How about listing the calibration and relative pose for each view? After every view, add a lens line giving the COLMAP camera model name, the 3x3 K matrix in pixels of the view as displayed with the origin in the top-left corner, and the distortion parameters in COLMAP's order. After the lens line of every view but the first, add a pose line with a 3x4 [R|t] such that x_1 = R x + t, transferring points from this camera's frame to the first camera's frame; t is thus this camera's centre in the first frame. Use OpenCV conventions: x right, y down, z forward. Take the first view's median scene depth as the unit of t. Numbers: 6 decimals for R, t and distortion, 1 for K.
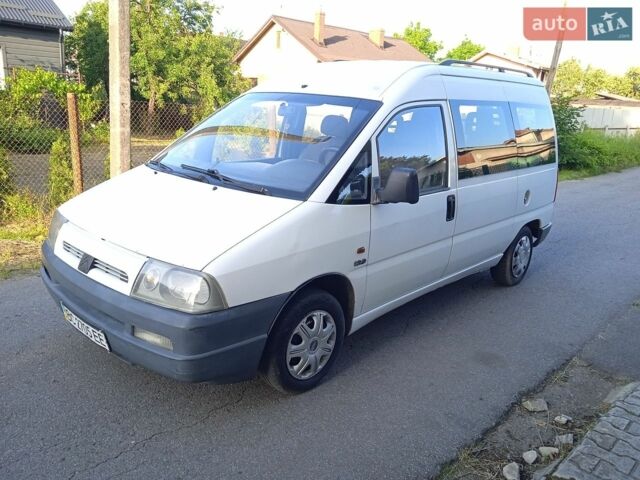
lens RADIAL K [[525.1, 0, 321.9], [0, 525.1, 241.4], [0, 0, 1]] dist [0.039548, -0.027861]
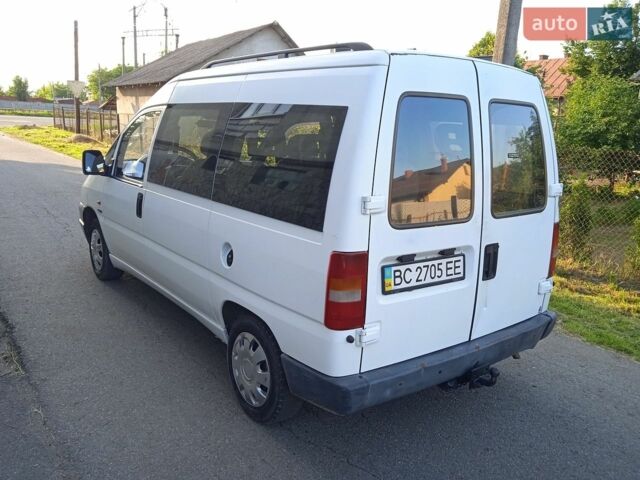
lens RADIAL K [[525.1, 0, 318.1], [0, 525.1, 238.4], [0, 0, 1]] dist [0.039548, -0.027861]
pose [[-0.166489, 0.153201, -0.974069, 1.280313], [-0.311718, 0.929018, 0.199395, -0.338438], [0.935475, 0.336832, -0.106916, 1.540784]]
